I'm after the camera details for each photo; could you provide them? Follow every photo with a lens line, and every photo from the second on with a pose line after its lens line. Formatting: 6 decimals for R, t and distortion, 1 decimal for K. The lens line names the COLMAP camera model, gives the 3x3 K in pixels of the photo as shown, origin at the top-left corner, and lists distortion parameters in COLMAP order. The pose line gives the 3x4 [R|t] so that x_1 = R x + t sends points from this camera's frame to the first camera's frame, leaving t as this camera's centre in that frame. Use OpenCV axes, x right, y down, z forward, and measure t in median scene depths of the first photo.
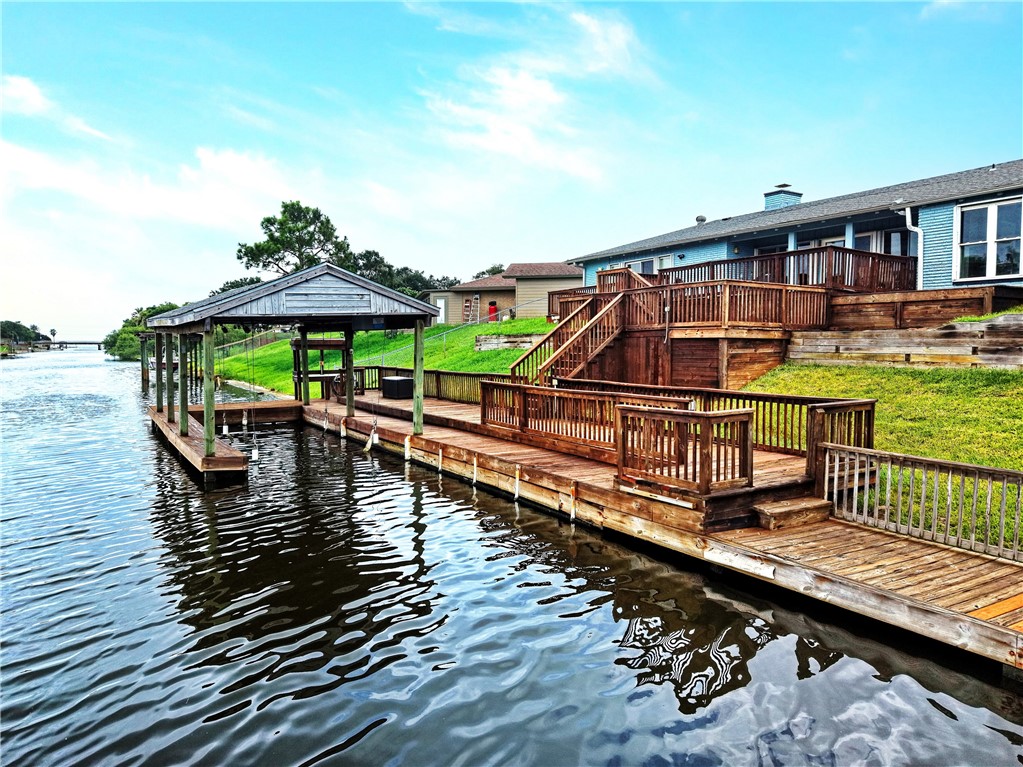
lens RADIAL K [[708.9, 0, 511.5], [0, 708.9, 383.5], [0, 0, 1]] dist [0.095142, -0.123551]
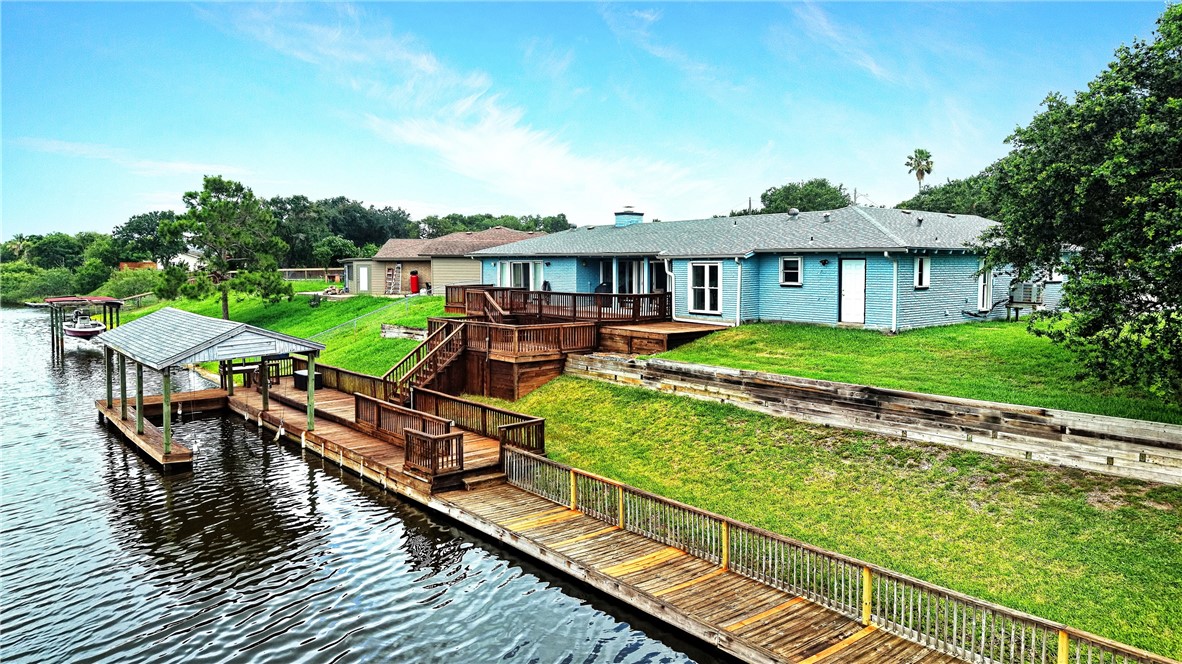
lens RADIAL K [[819.3, 0, 622.8], [0, 819.3, 304.5], [0, 0, 1]] dist [0.006099, 0.000849]
pose [[0.985626, -0.006626, 0.168810, 0.219901], [0.006676, 0.999978, 0.000270, -0.185124], [-0.168808, 0.000861, 0.985649, -0.789209]]
